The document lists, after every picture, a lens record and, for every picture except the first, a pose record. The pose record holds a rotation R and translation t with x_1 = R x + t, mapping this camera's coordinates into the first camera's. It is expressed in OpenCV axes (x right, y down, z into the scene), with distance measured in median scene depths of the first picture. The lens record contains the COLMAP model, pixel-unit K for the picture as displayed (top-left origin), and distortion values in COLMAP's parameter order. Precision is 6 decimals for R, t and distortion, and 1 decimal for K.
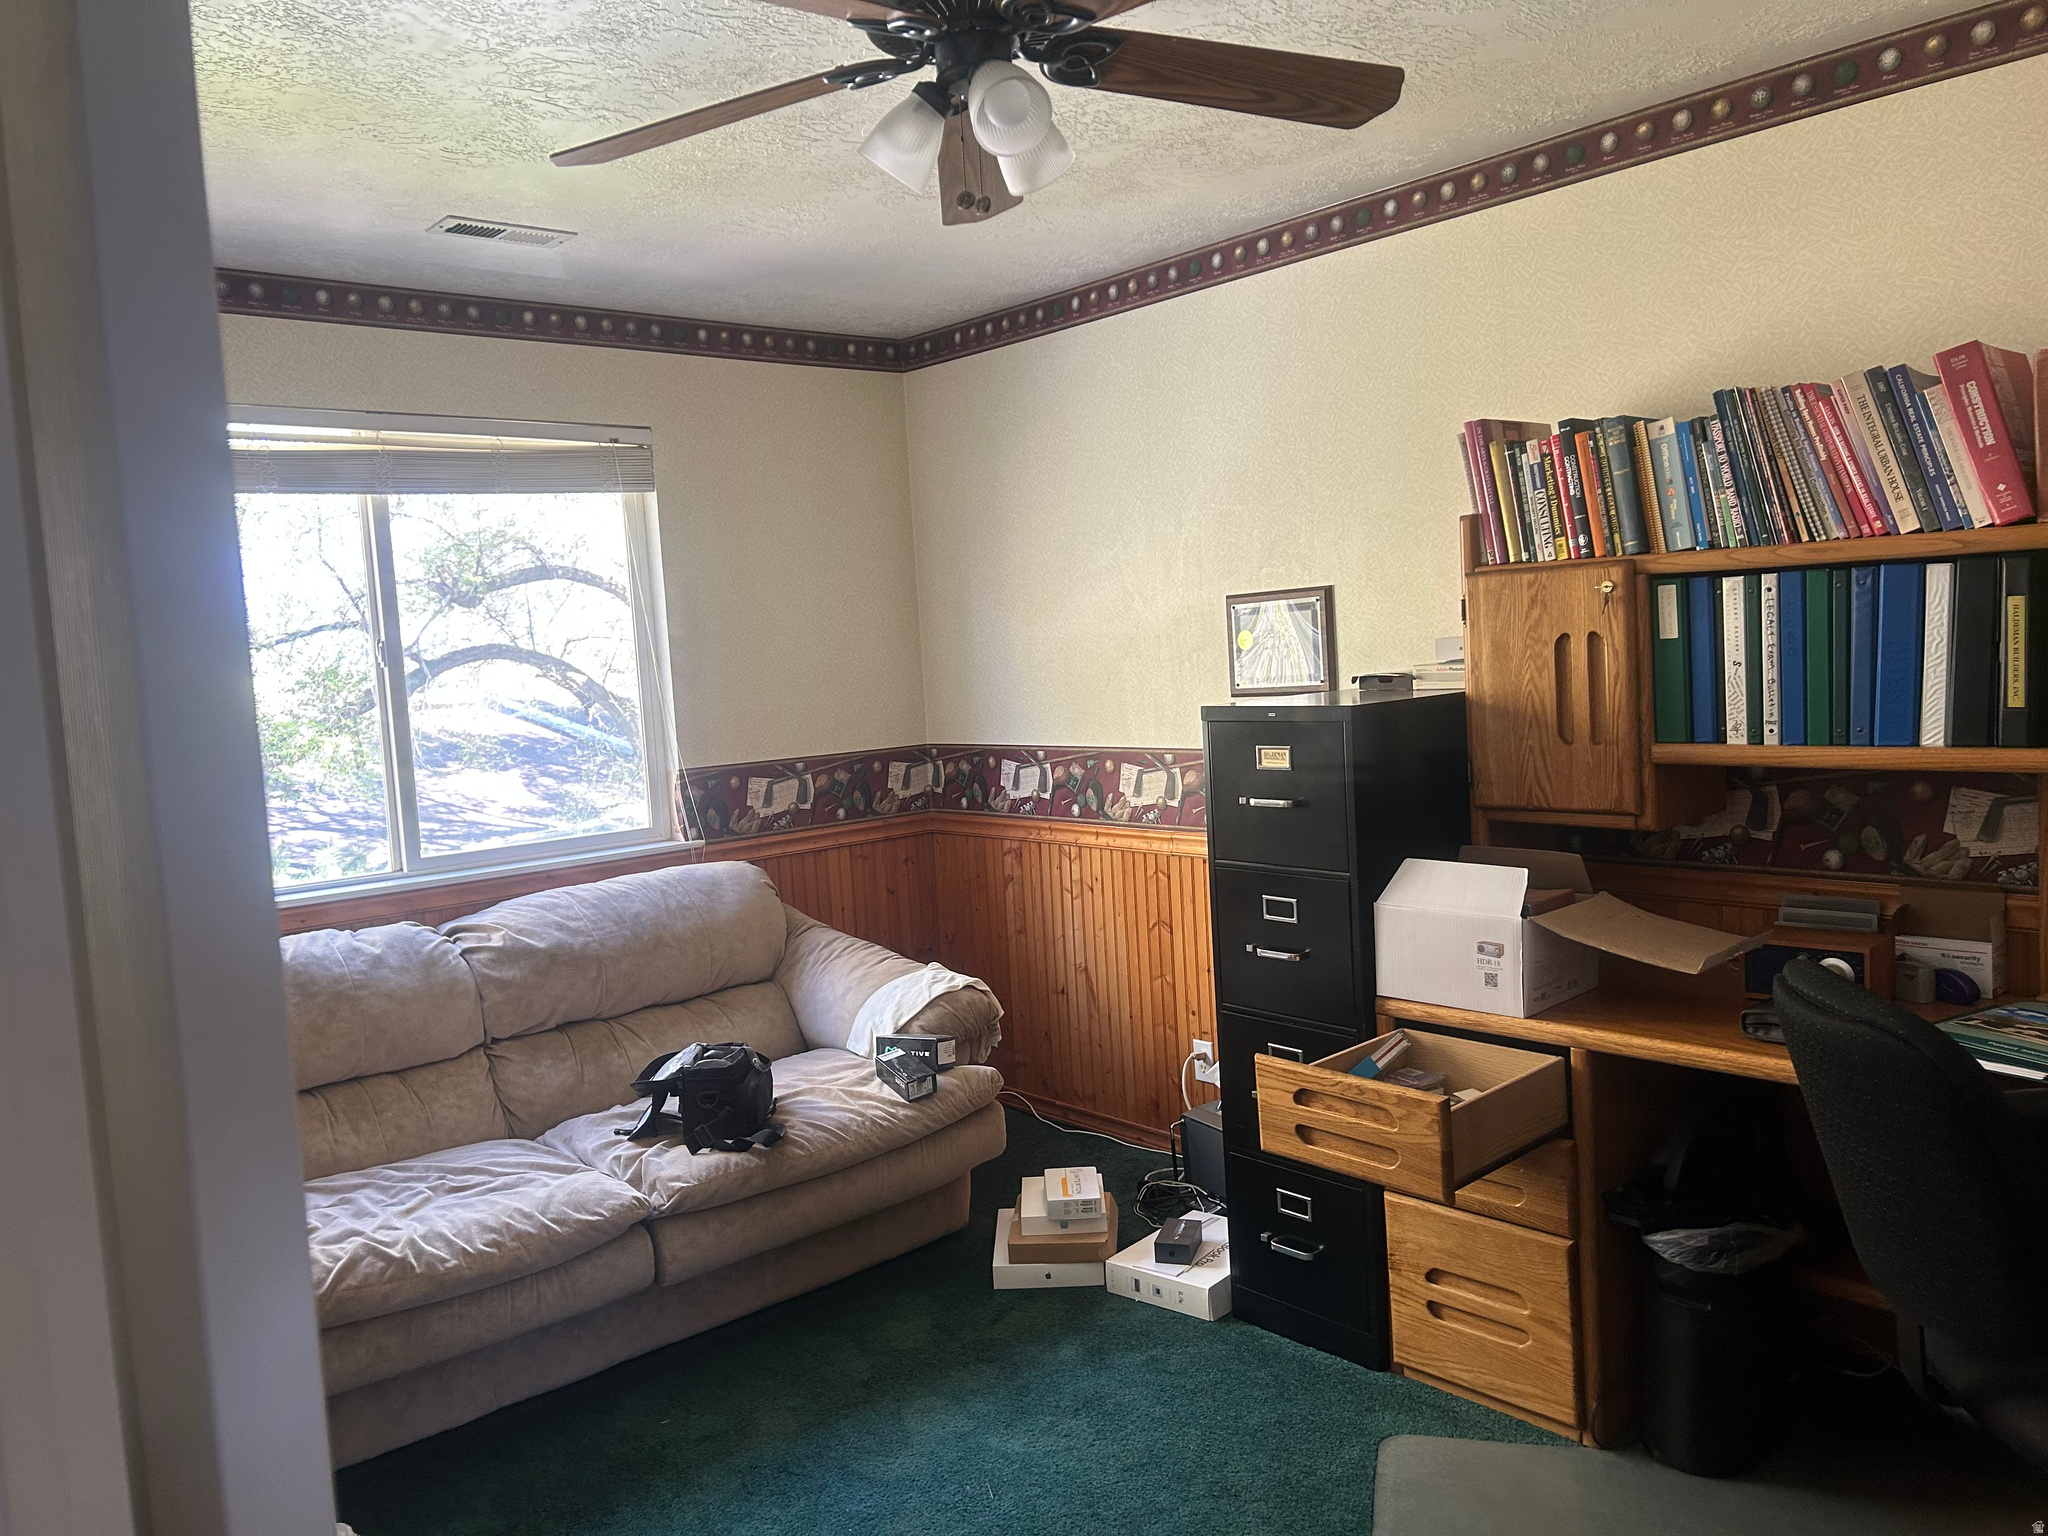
lens RADIAL K [[1543.3, 0, 1025.5], [0, 1543.3, 766.8], [0, 0, 1]] dist [0.031363, -0.027219]
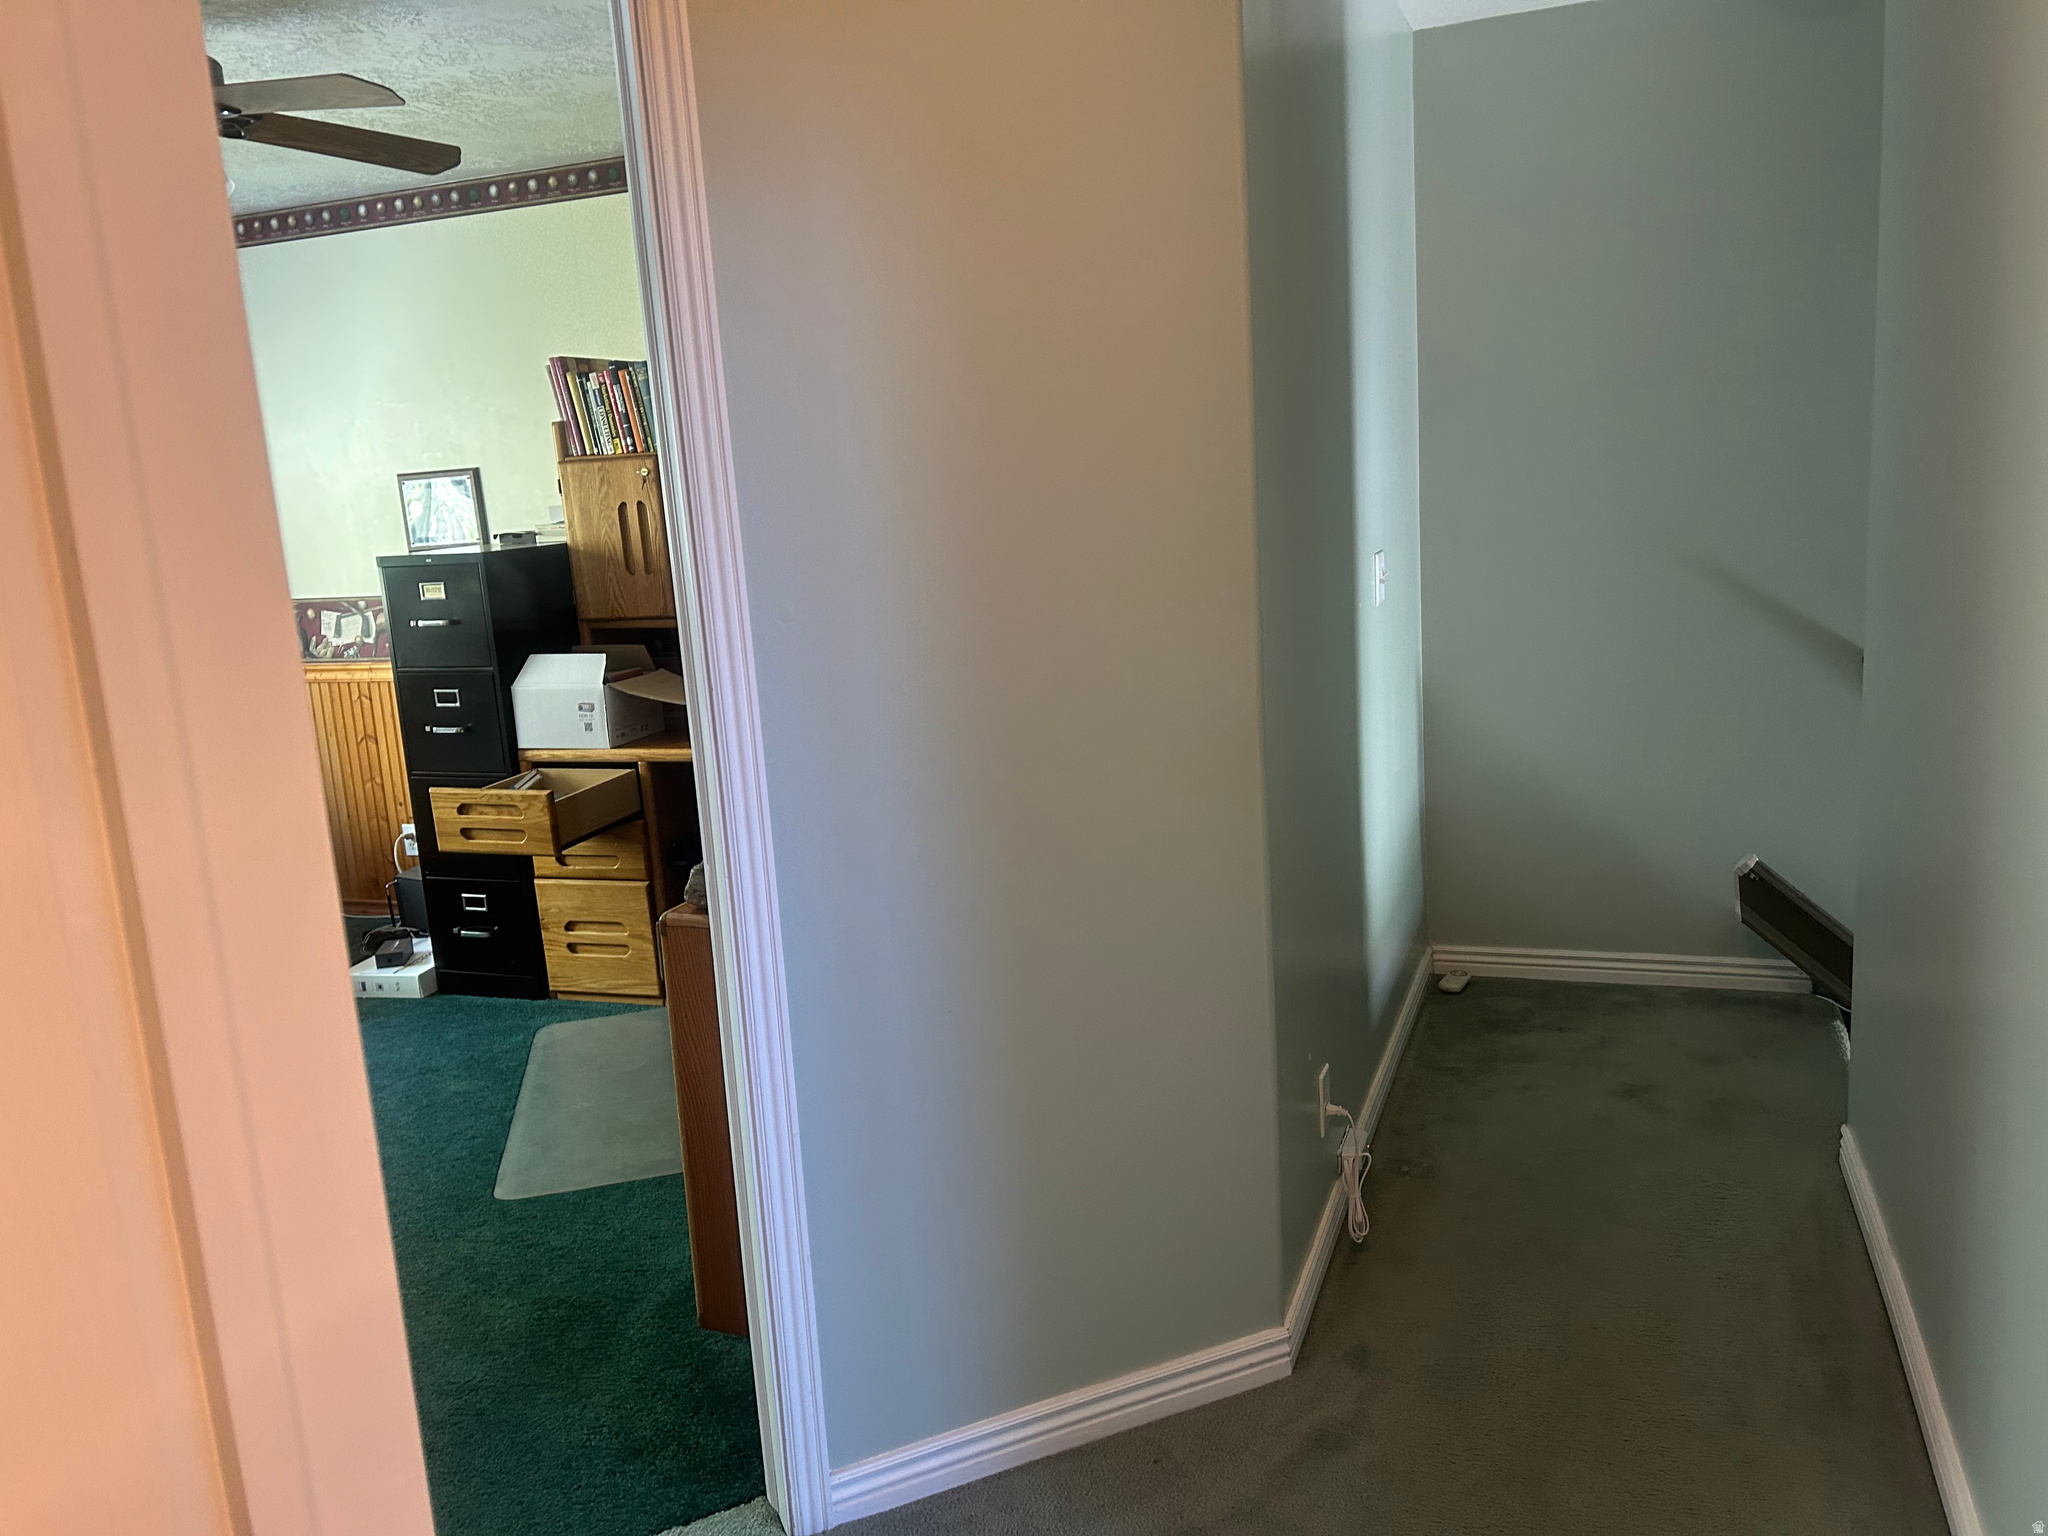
lens RADIAL K [[1543.3, 0, 1055.2], [0, 1543.3, 764.4], [0, 0, 1]] dist [0.031363, -0.027219]
pose [[0.880931, -0.084841, 0.465578, -0.012687], [0.047476, 0.994680, 0.091425, 0.051344], [-0.470857, -0.058436, 0.880272, -0.554132]]
